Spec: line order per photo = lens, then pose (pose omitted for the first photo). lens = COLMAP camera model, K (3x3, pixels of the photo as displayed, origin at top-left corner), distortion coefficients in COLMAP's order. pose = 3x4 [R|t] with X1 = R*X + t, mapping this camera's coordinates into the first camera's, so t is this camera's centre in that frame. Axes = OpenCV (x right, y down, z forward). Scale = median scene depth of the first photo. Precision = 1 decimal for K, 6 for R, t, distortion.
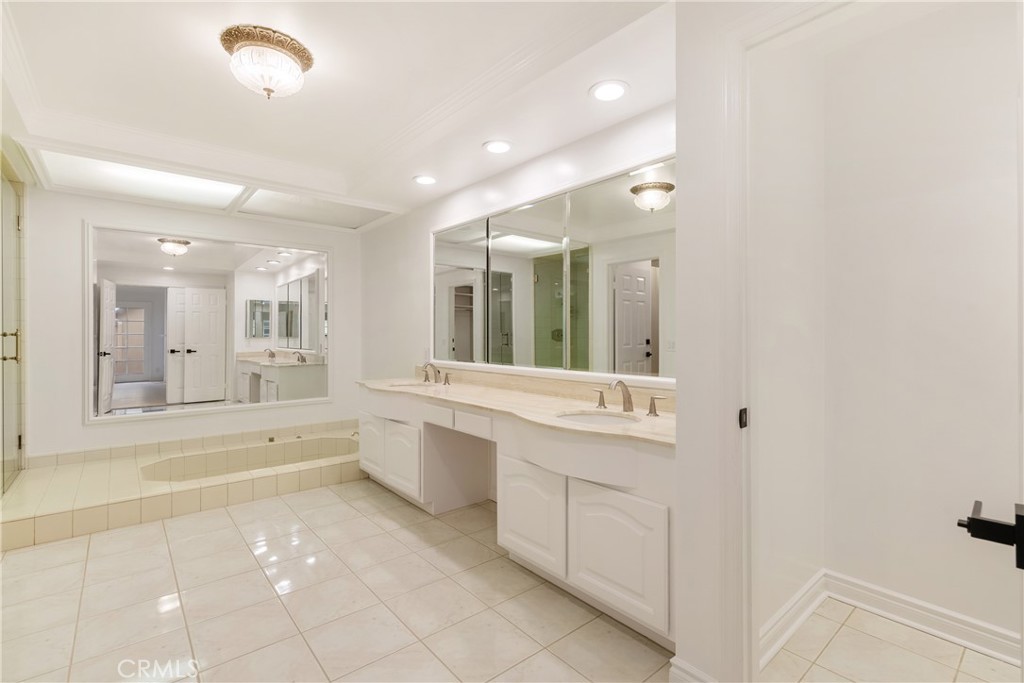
lens RADIAL K [[466.9, 0, 513.2], [0, 466.9, 339.6], [0, 0, 1]] dist [-0.001915, 0.000068]
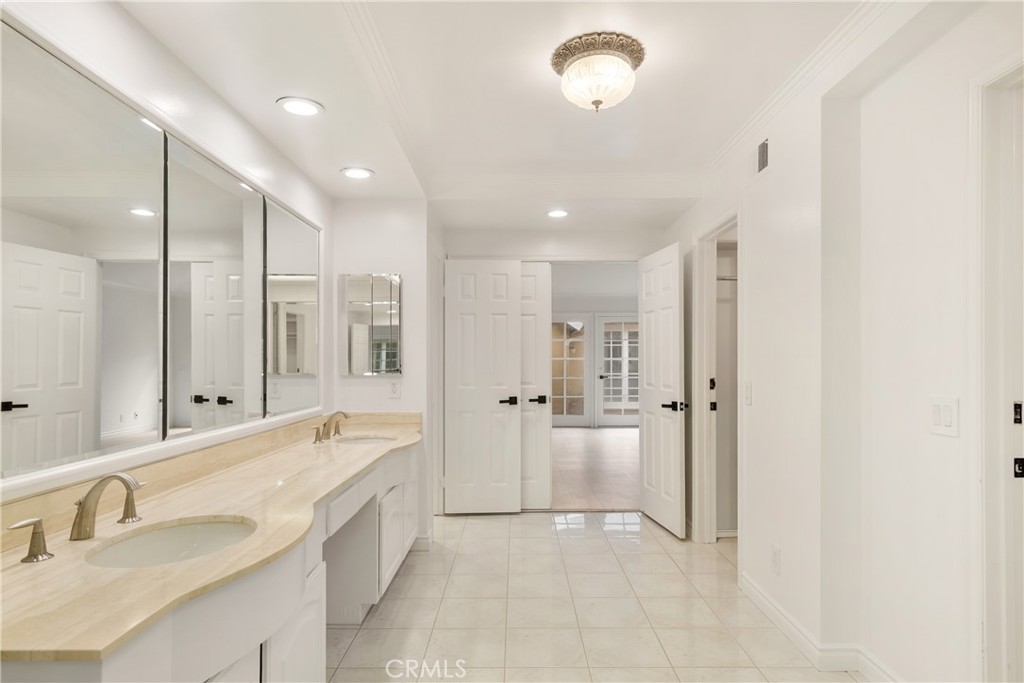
lens RADIAL K [[576.8, 0, 515.6], [0, 576.8, 350.6], [0, 0, 1]] dist [0.003796, 0.001253]
pose [[-0.766866, 0.004652, 0.641790, -0.954556], [-0.003878, 0.999922, -0.011881, -0.046749], [-0.641795, -0.011600, -0.766788, 1.665057]]
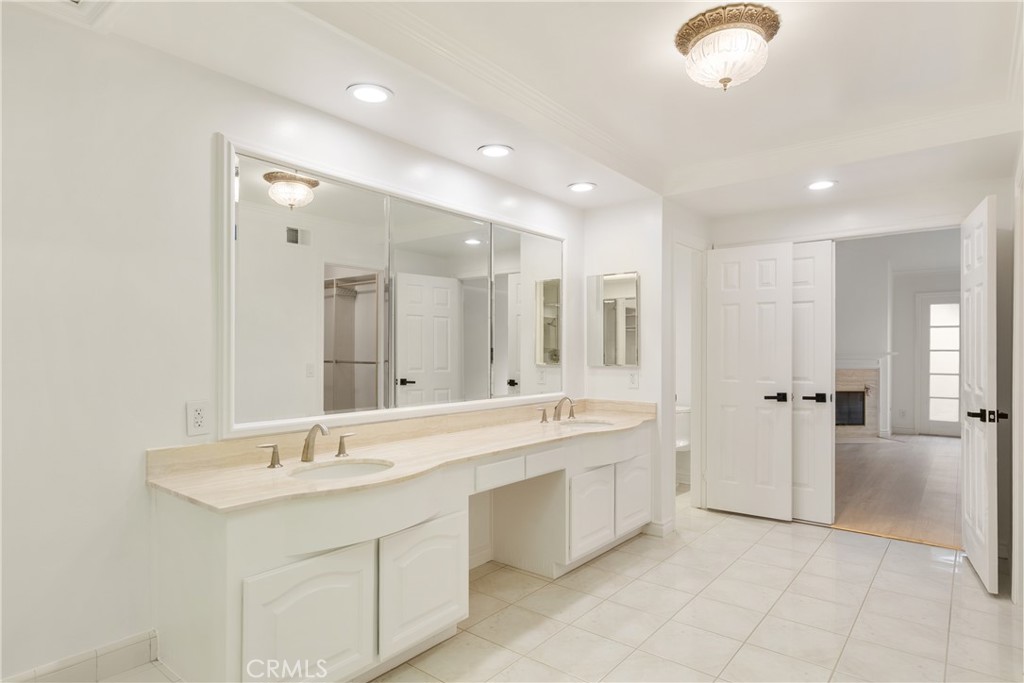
lens RADIAL K [[572.9, 0, 512.0], [0, 572.9, 341.5], [0, 0, 1]] dist [0.006063, 0.001026]
pose [[-0.192661, 0.007604, 0.981236, -1.261401], [-0.001427, 0.999967, -0.008029, -0.056644], [-0.981264, -0.002947, -0.192644, 1.340743]]
